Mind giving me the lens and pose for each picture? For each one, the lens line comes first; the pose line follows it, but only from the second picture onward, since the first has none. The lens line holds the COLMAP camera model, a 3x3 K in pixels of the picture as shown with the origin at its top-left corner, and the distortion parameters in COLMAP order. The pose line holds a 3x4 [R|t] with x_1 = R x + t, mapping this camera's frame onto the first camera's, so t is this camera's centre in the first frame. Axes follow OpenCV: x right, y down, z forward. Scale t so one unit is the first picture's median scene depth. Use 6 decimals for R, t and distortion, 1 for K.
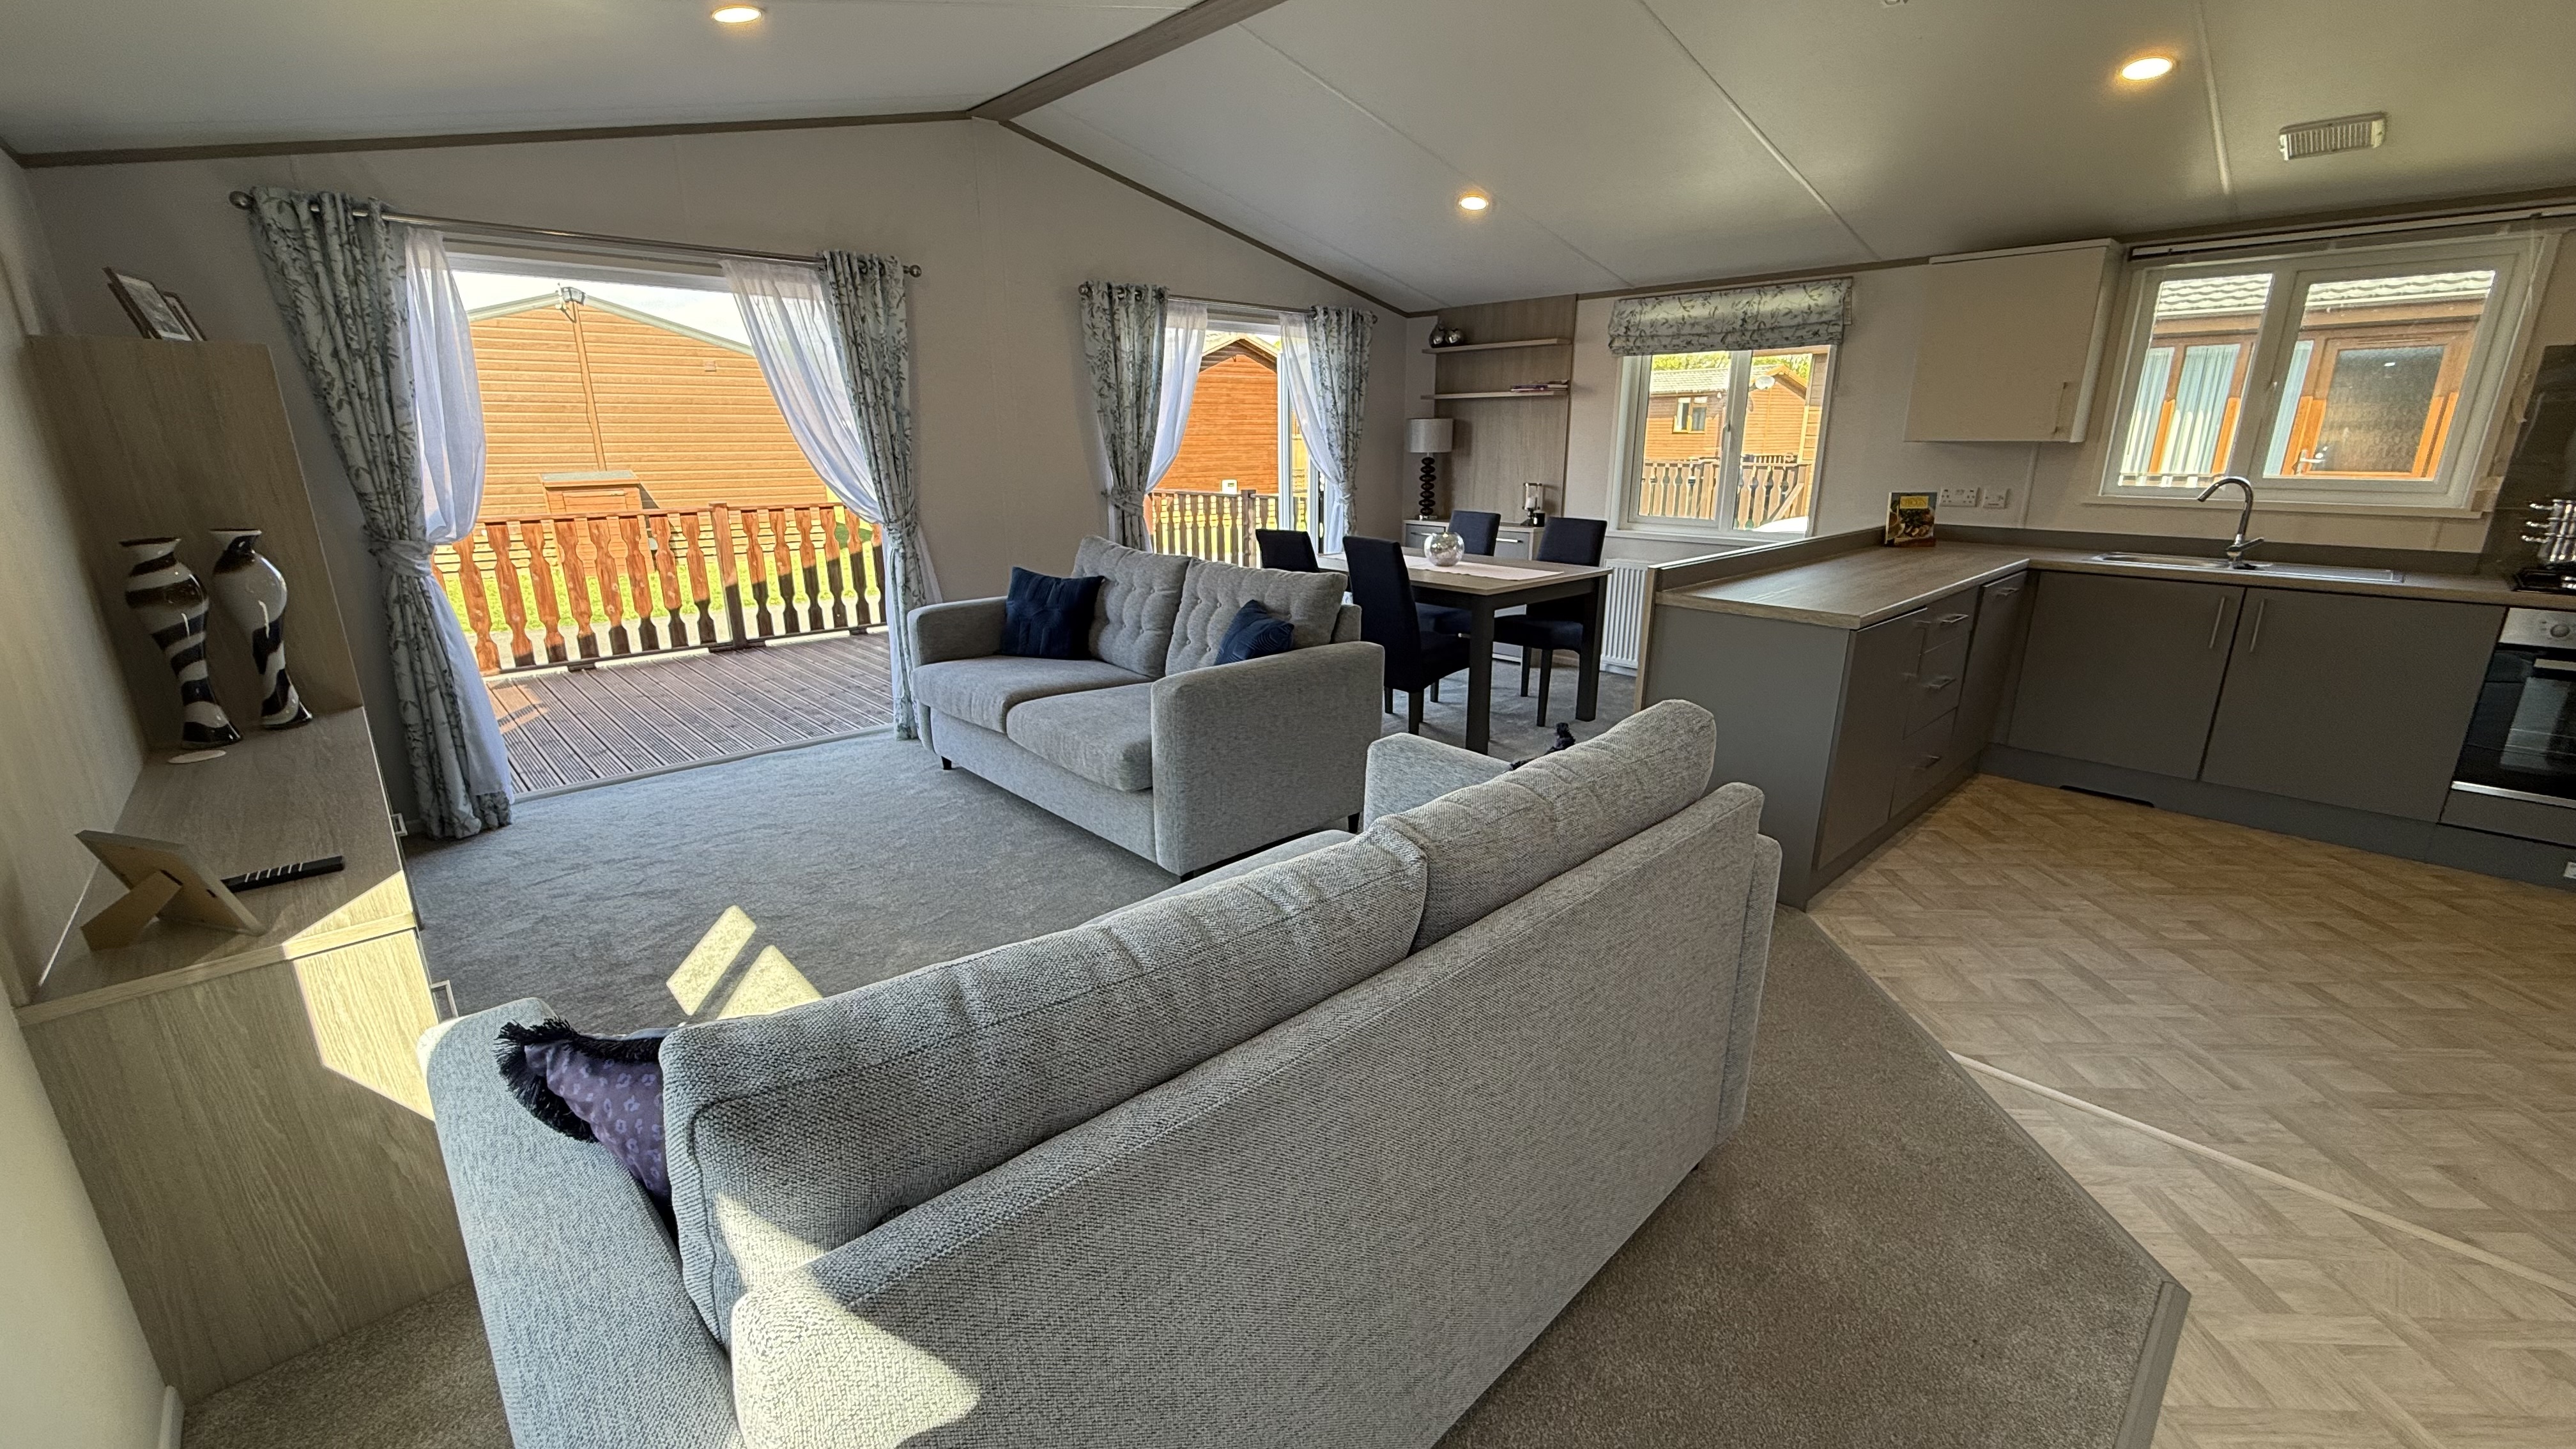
lens RADIAL K [[1020.6, 0, 1288.0], [0, 1020.6, 724.5], [0, 0, 1]] dist [0.000658, -0.000370]
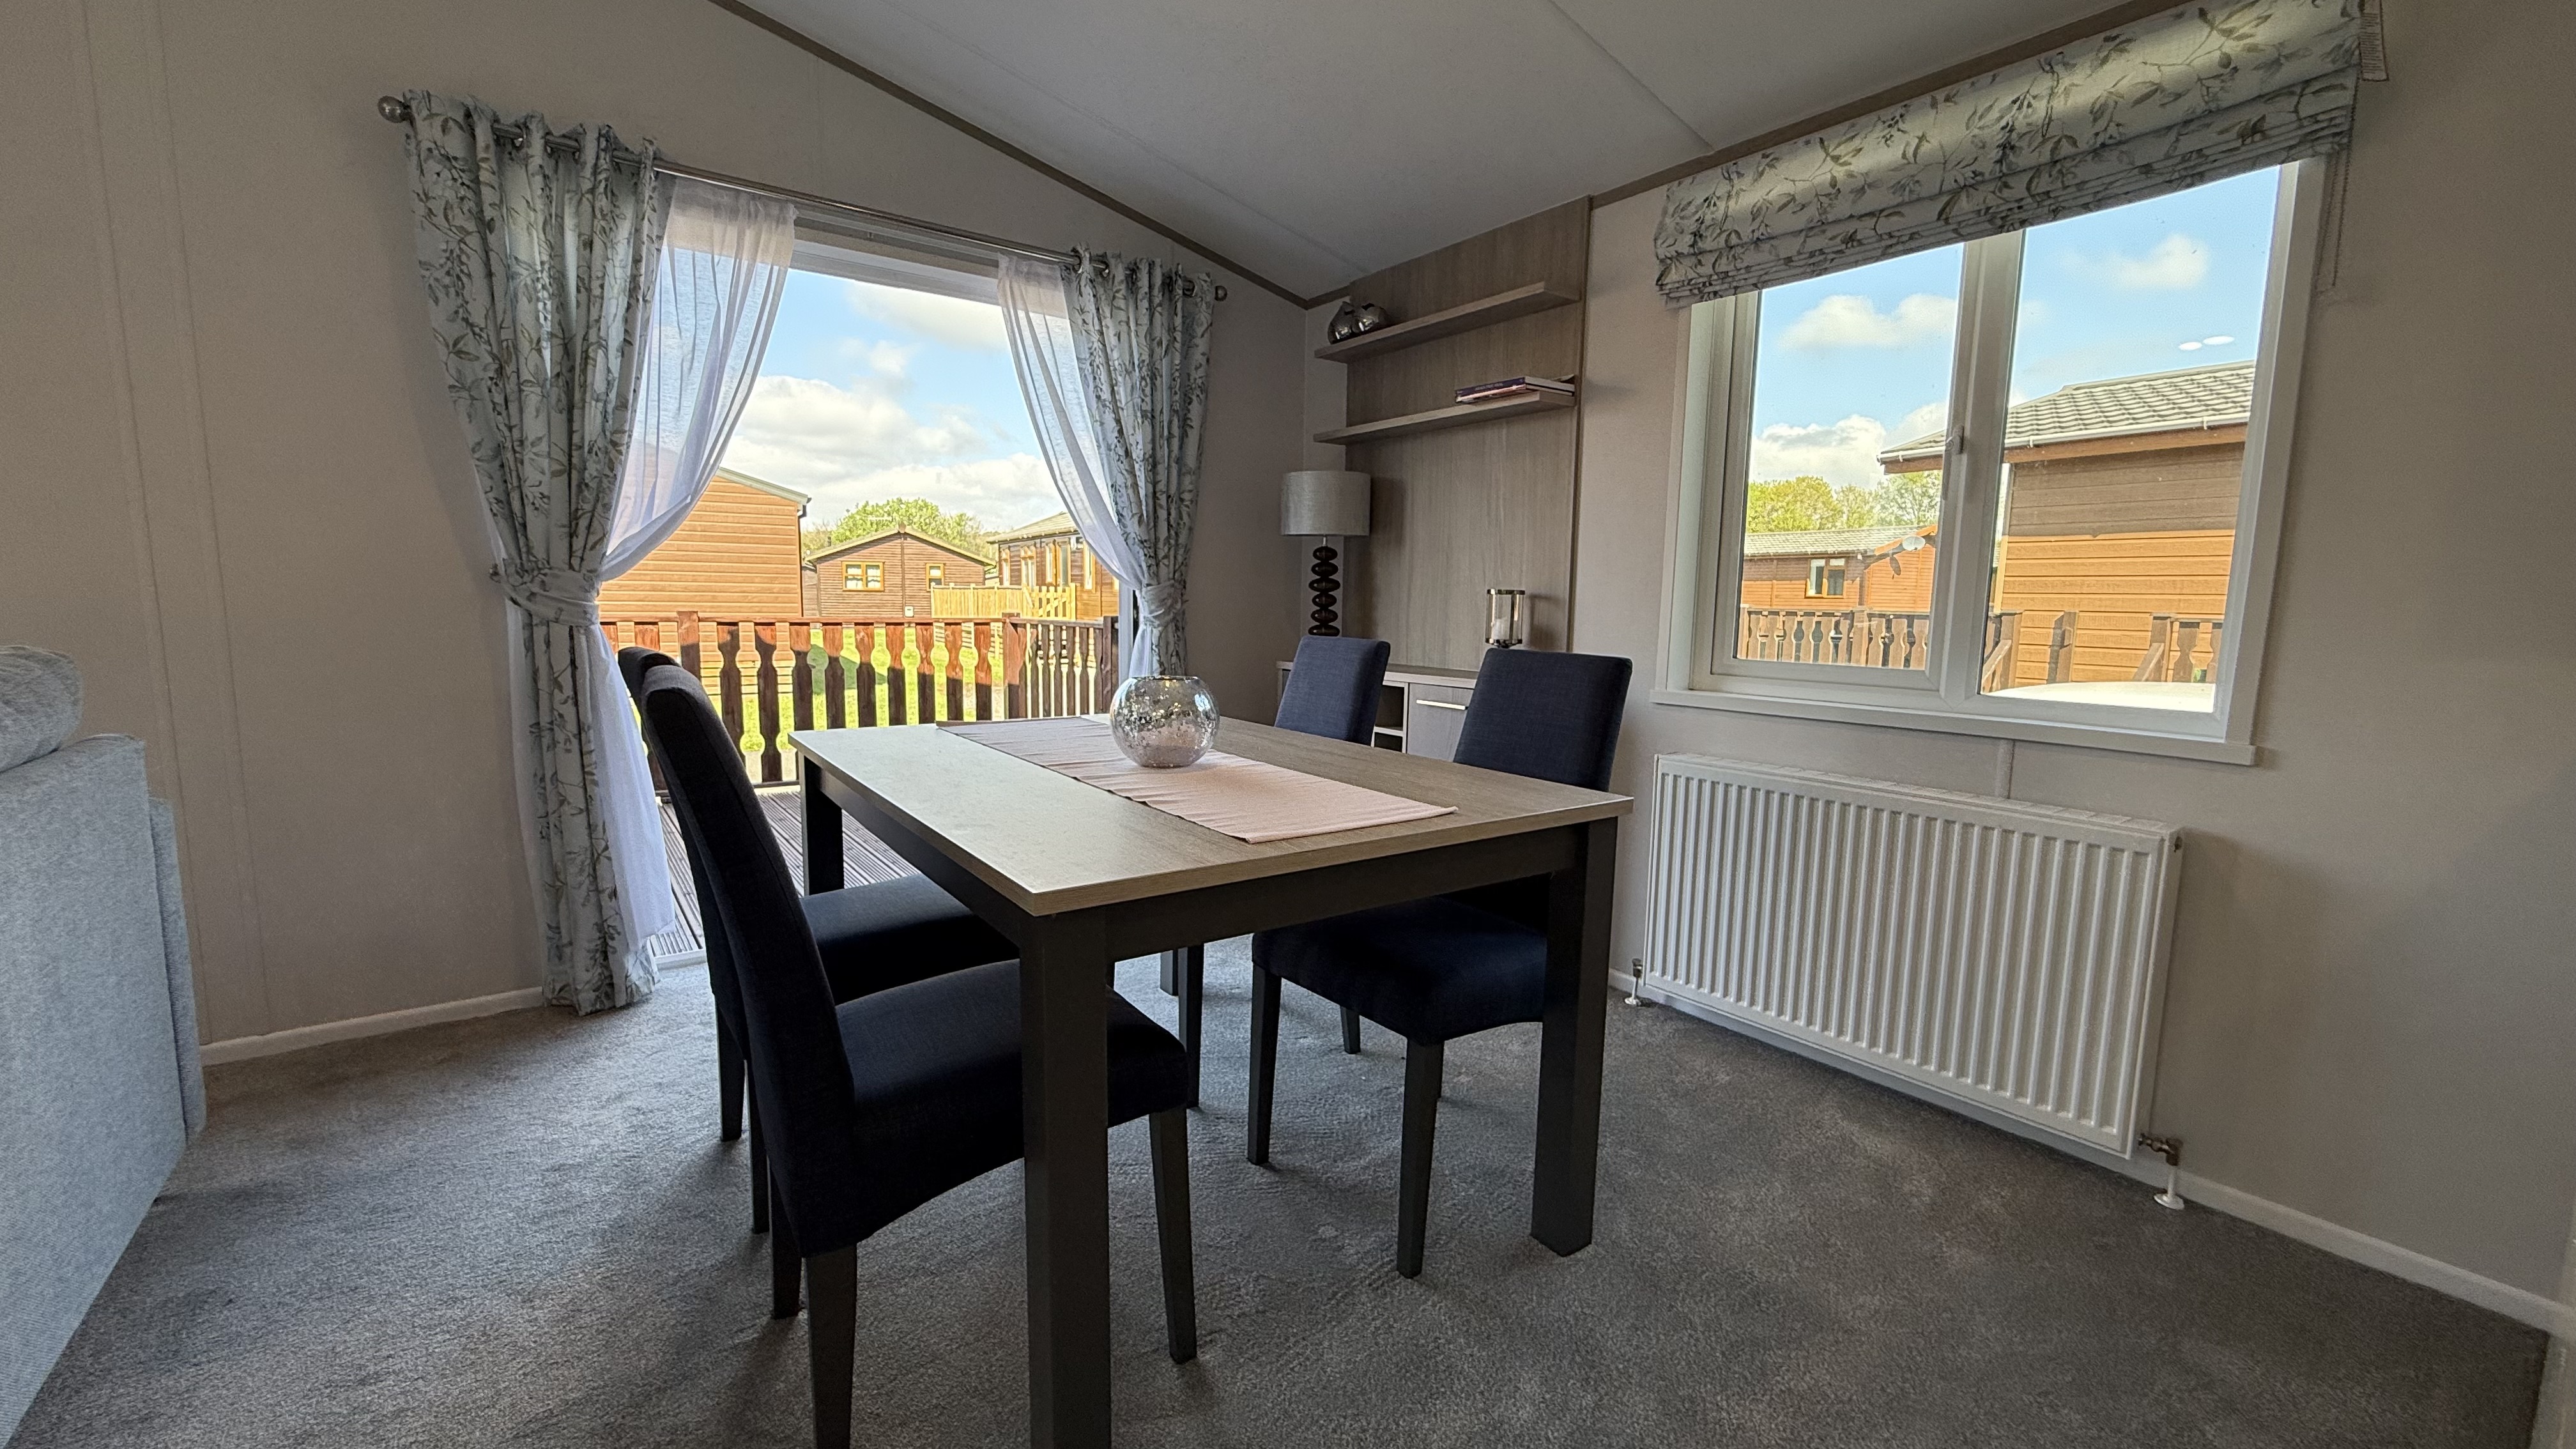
lens RADIAL K [[1022.3, 0, 1293.3], [0, 1022.3, 712.5], [0, 0, 1]] dist [-0.000819, 0.000162]
pose [[0.993253, 0.033722, -0.110954, 0.235449], [-0.051792, 0.985058, -0.164249, -0.116412], [0.103757, 0.168888, 0.980159, 0.640473]]
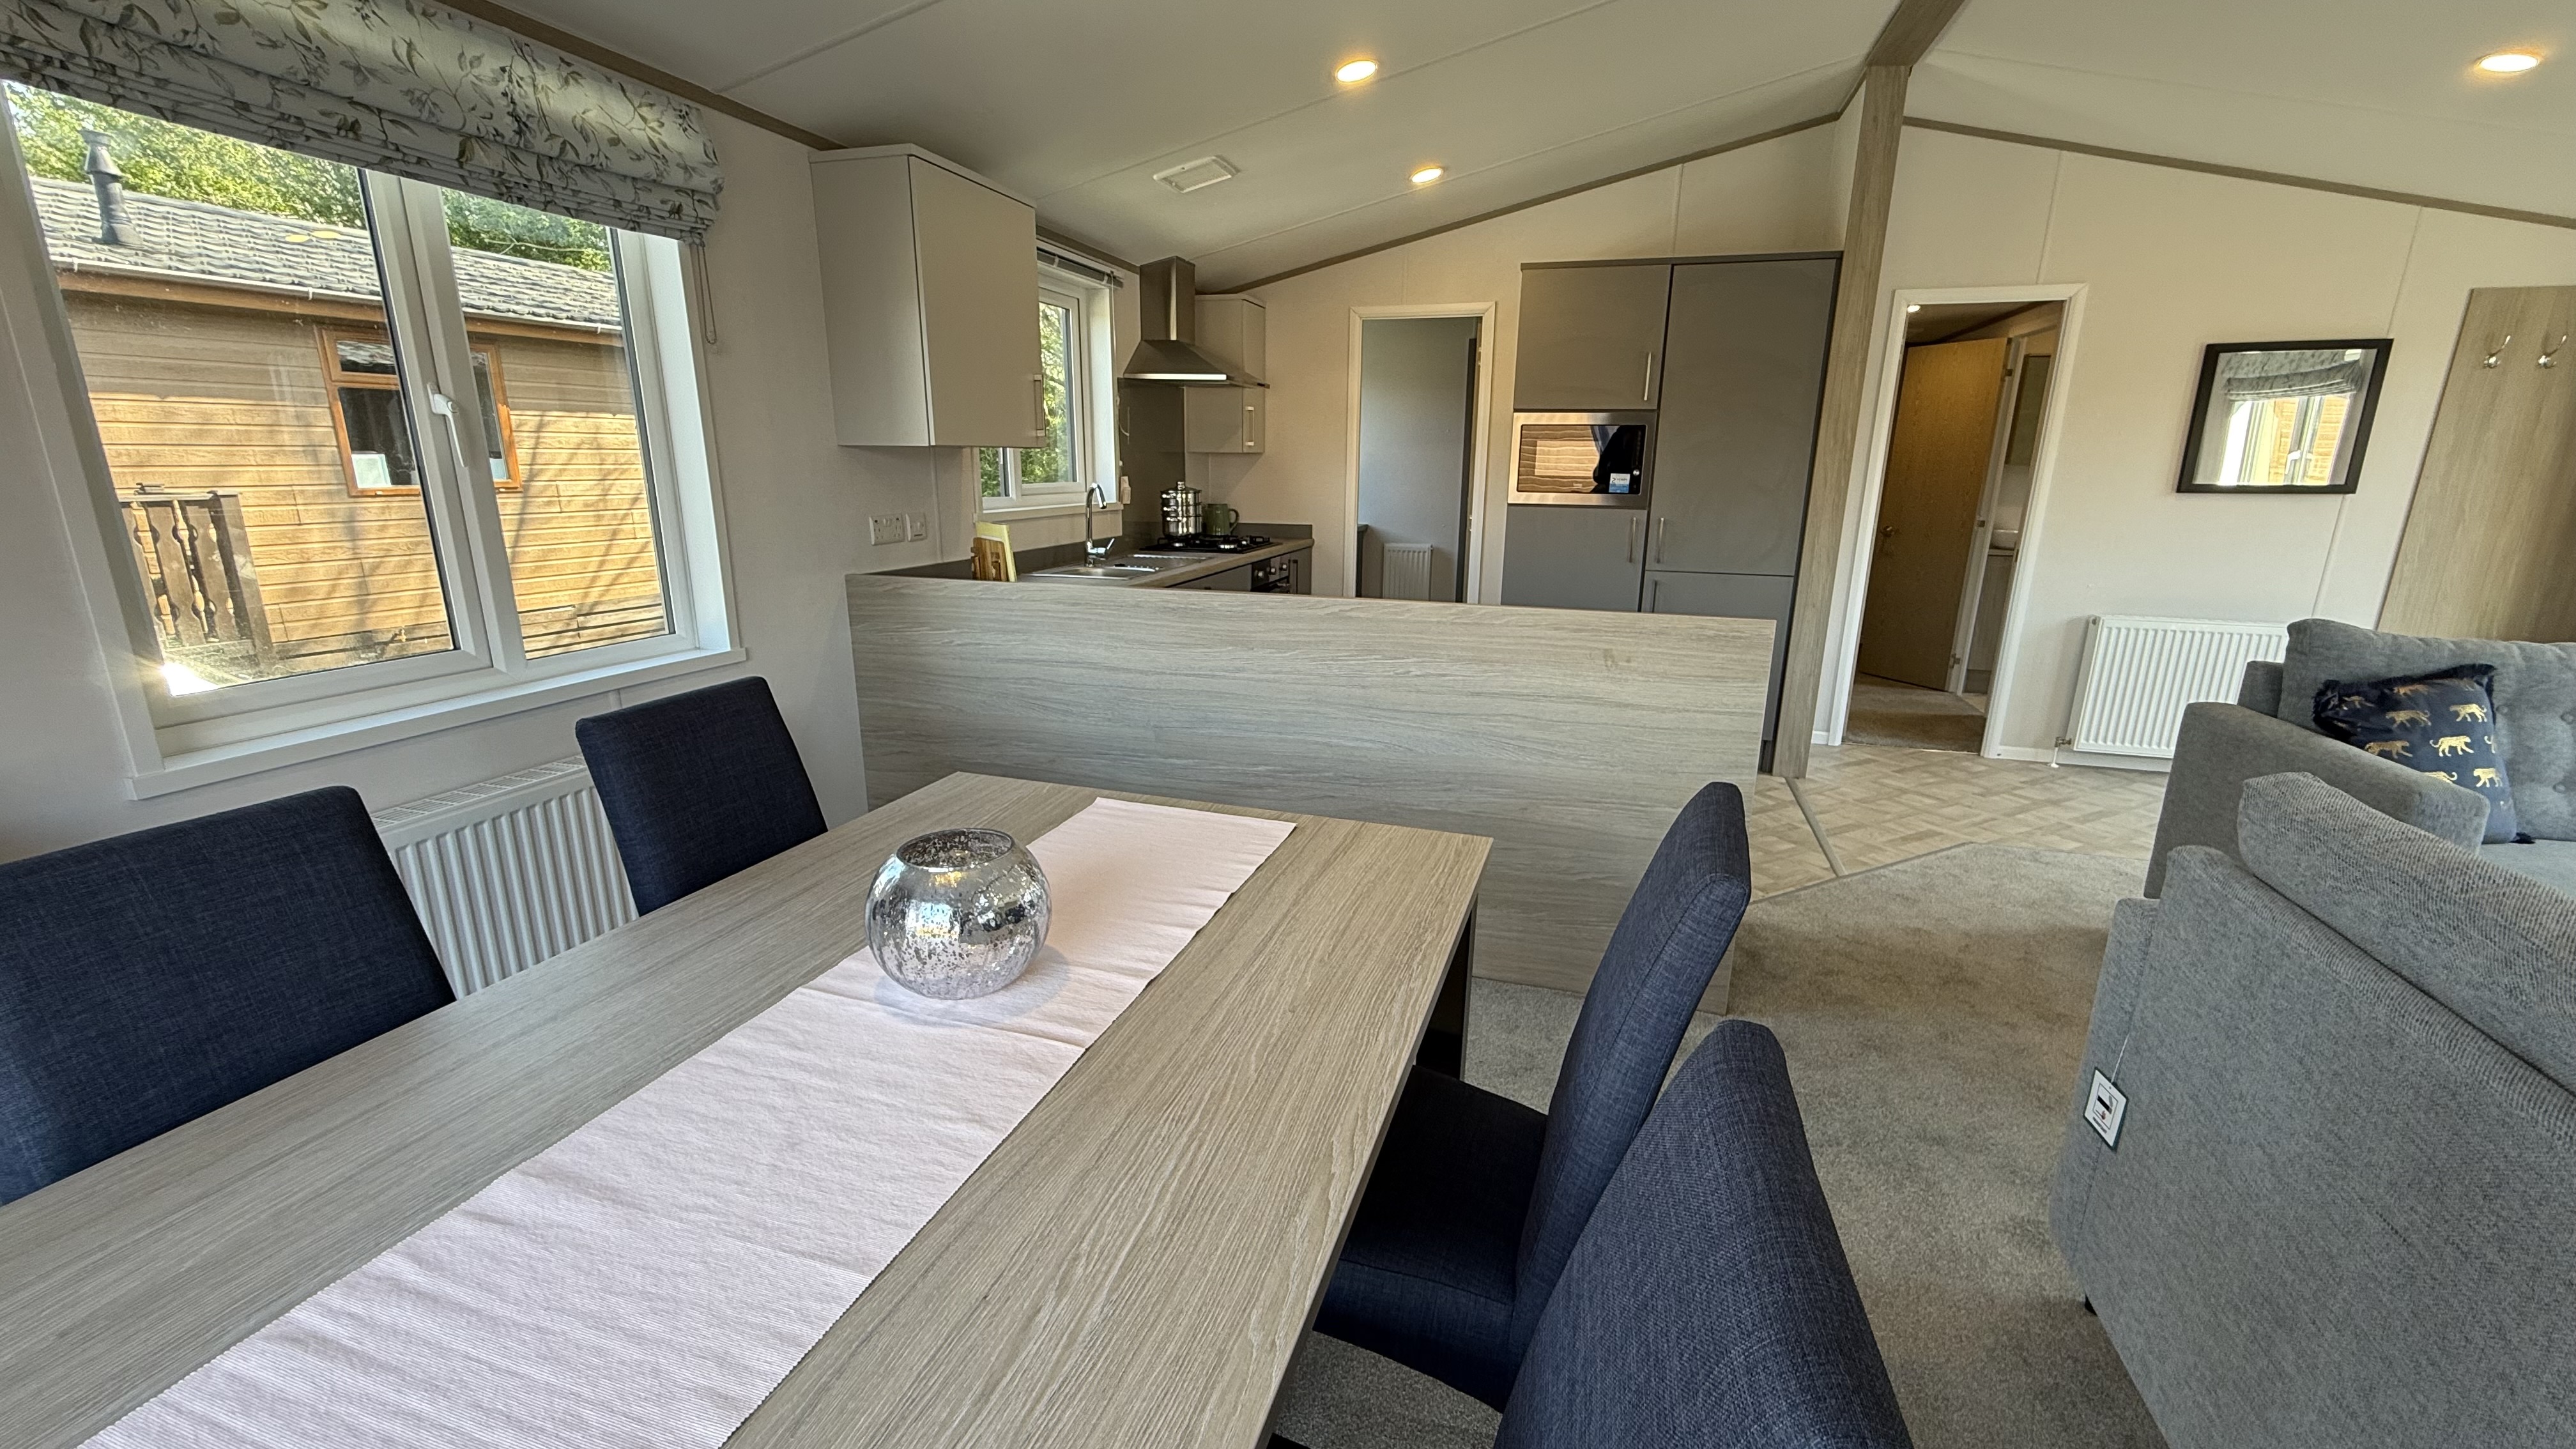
lens RADIAL K [[1020.6, 0, 1288.0], [0, 1020.6, 724.5], [0, 0, 1]] dist [0.000658, -0.000370]
pose [[-0.491768, -0.224741, 0.841223, -0.061078], [0.228166, 0.899096, 0.373586, -0.271414], [-0.840300, 0.375656, -0.390868, 0.992961]]
